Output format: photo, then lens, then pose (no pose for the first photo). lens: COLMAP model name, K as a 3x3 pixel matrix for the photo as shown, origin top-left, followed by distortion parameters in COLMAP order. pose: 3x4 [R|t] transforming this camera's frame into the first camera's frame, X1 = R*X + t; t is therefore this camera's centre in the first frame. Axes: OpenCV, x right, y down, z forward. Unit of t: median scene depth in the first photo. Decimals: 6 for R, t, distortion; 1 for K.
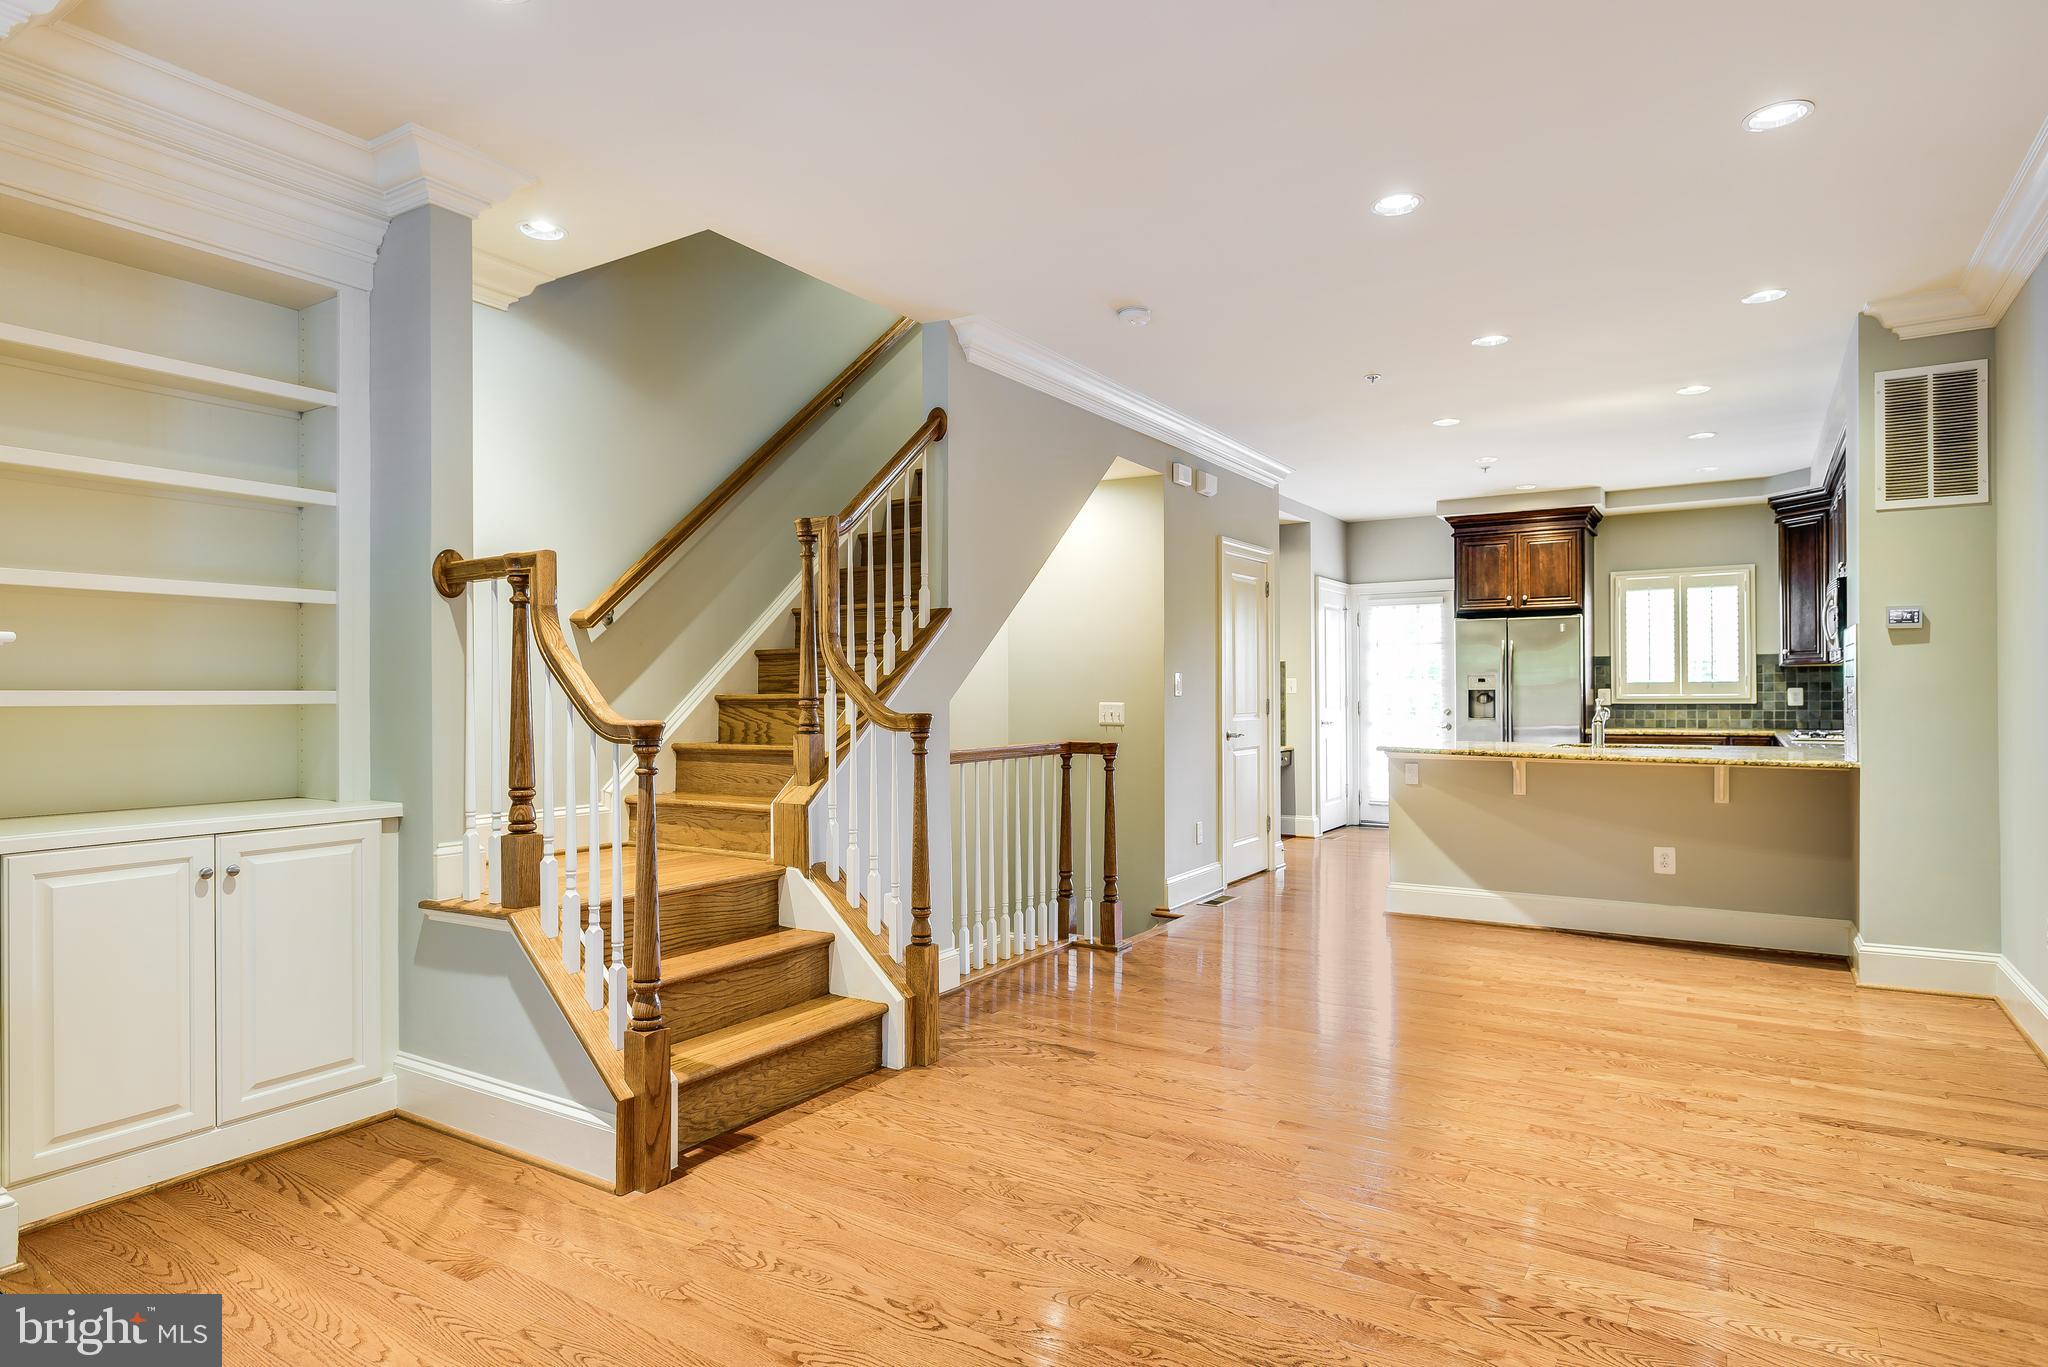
lens RADIAL K [[1128.9, 0, 1025.5], [0, 1128.9, 690.4], [0, 0, 1]] dist [-0.001303, 0.001327]
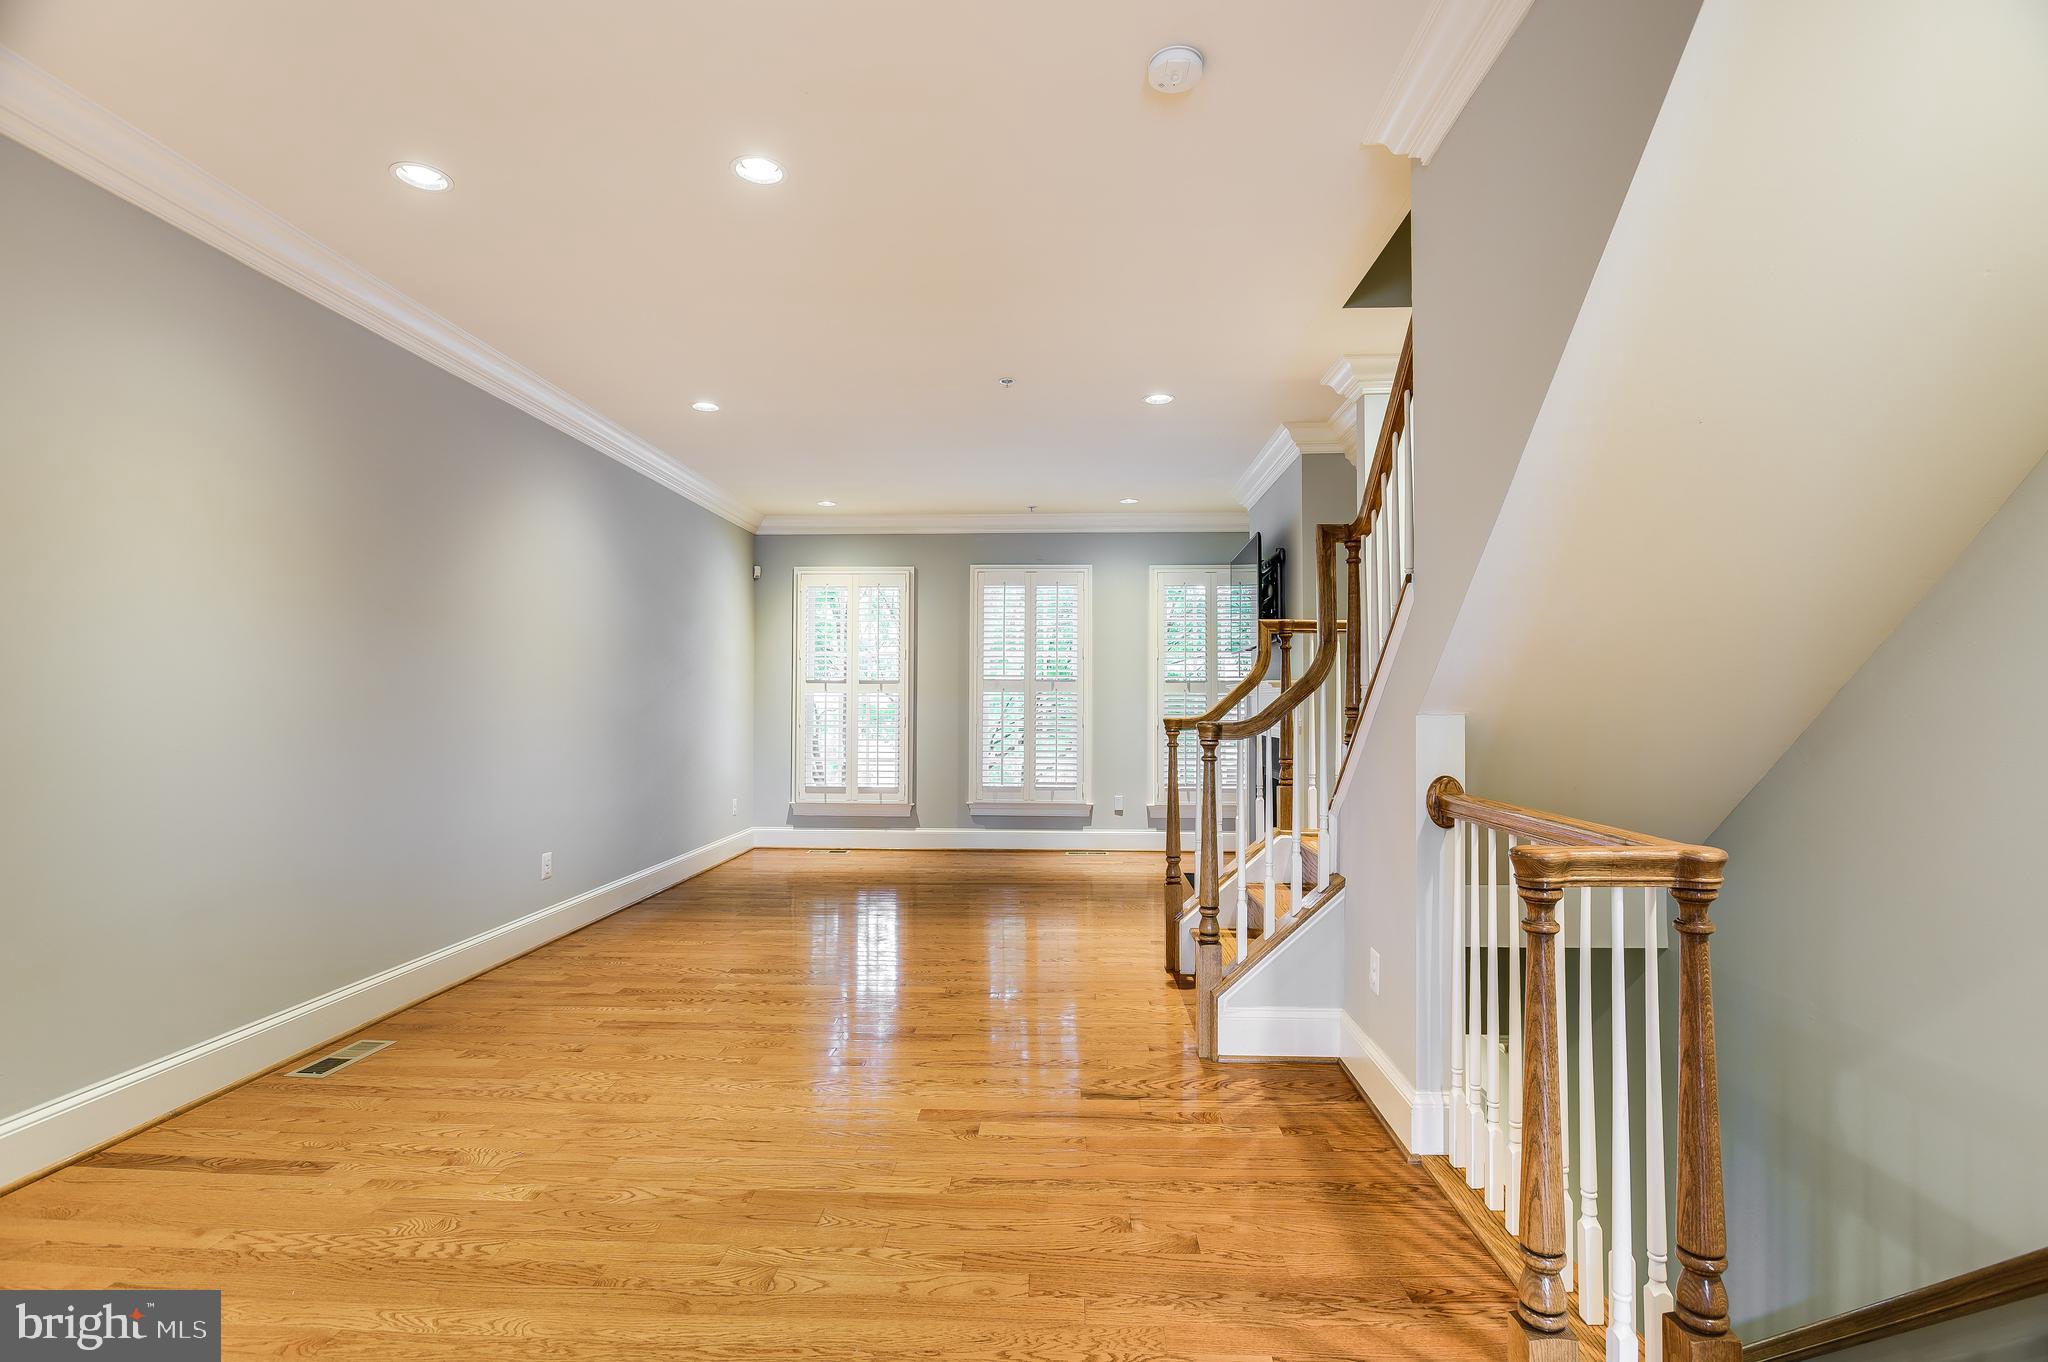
lens RADIAL K [[979.9, 0, 1026.9], [0, 979.9, 681.7], [0, 0, 1]] dist [-0.001849, 0.000002]
pose [[-0.864588, -0.006702, -0.502437, 0.470410], [0.005876, 0.999708, -0.023446, 0.002338], [0.502448, -0.023224, -0.864296, 1.561452]]
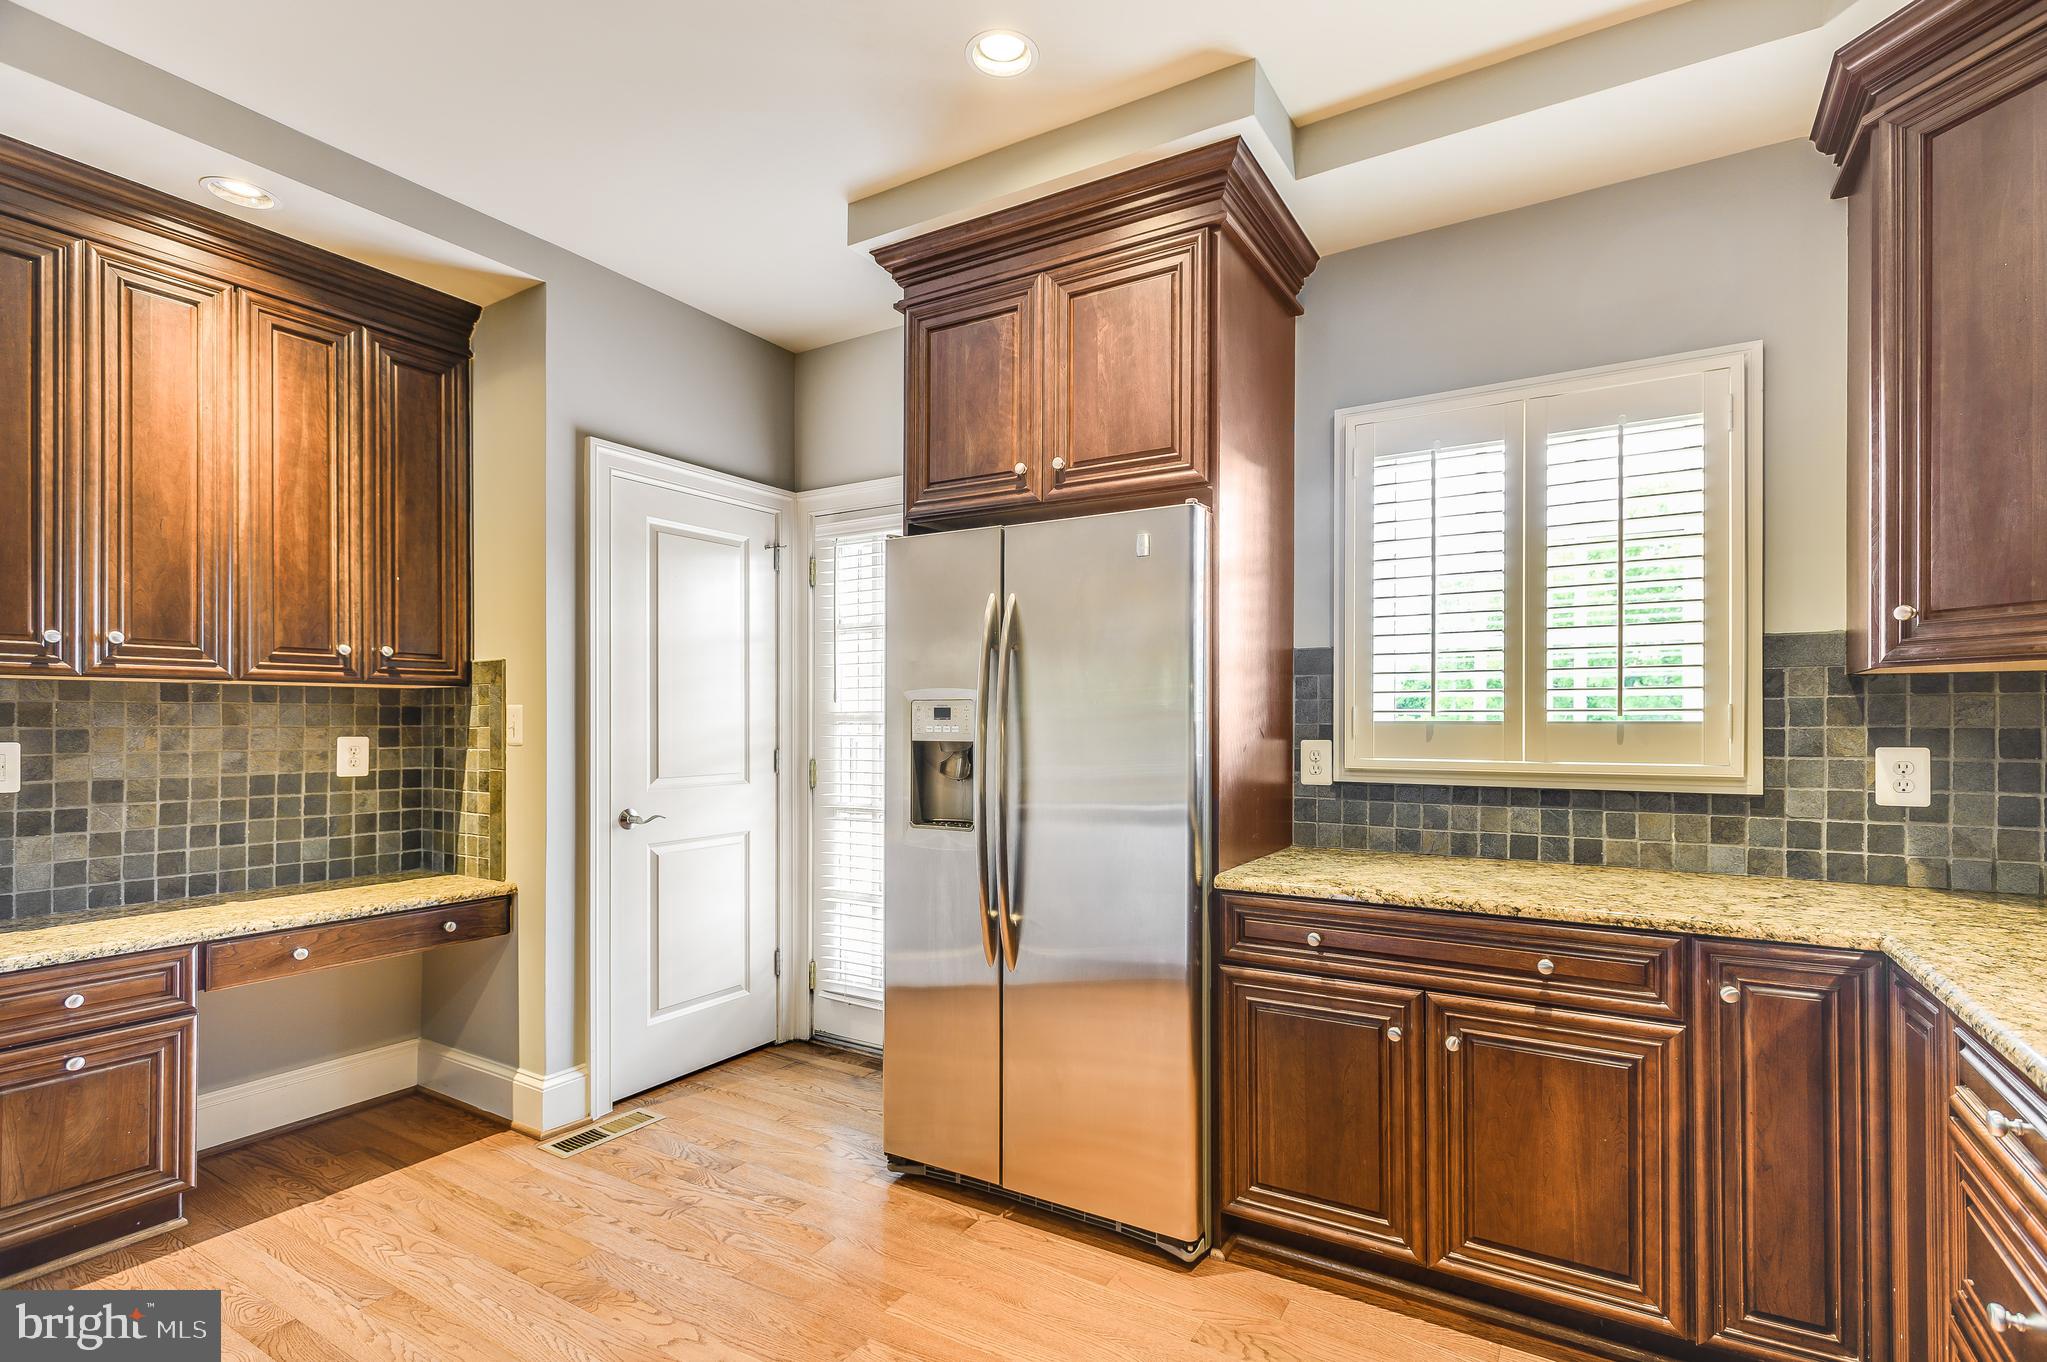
lens RADIAL K [[961.7, 0, 1034.2], [0, 961.7, 719.9], [0, 0, 1]] dist [0.003283, 0.000505]
pose [[0.999724, 0.006192, 0.022658, 0.935457], [-0.006274, 0.999974, 0.003574, -0.018117], [-0.022635, -0.003715, 0.999737, 1.566368]]
